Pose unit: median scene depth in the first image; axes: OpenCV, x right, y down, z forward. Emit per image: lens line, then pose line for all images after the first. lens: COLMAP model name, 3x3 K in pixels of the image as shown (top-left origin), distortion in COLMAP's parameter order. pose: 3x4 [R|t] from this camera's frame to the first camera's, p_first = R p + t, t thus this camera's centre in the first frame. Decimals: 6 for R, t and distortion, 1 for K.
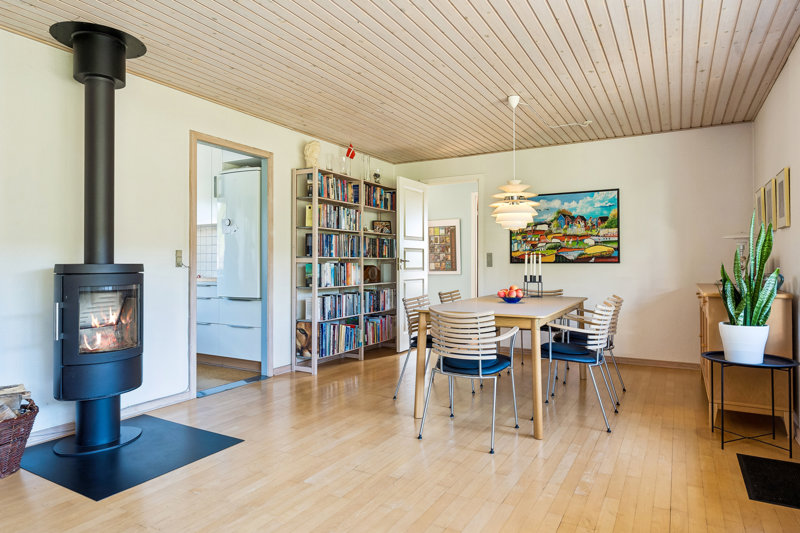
lens RADIAL K [[498.3, 0, 396.1], [0, 498.3, 264.0], [0, 0, 1]] dist [0.008781, 0.000685]
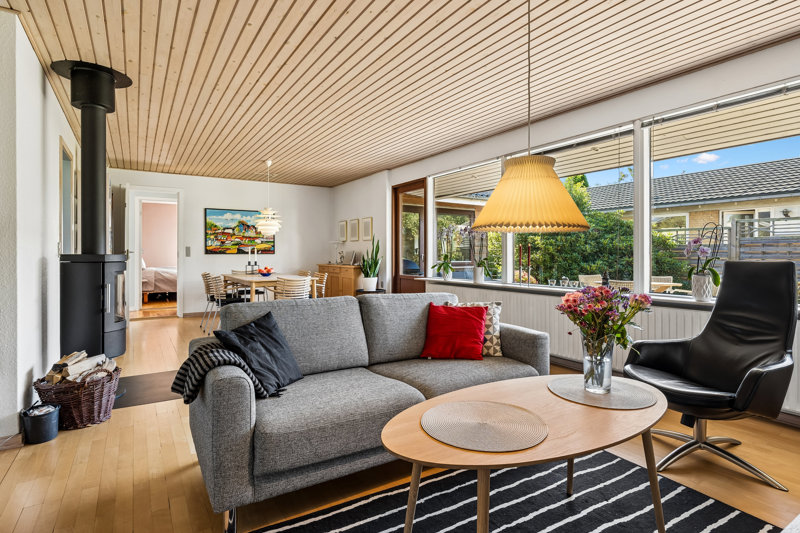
lens RADIAL K [[449.7, 0, 396.5], [0, 449.7, 259.2], [0, 0, 1]] dist [-0.004592, -0.000407]
pose [[0.474819, -0.008820, 0.880039, -0.701575], [-0.000093, 0.999949, 0.010072, 0.000022], [-0.880084, -0.004864, 0.474794, -0.121781]]
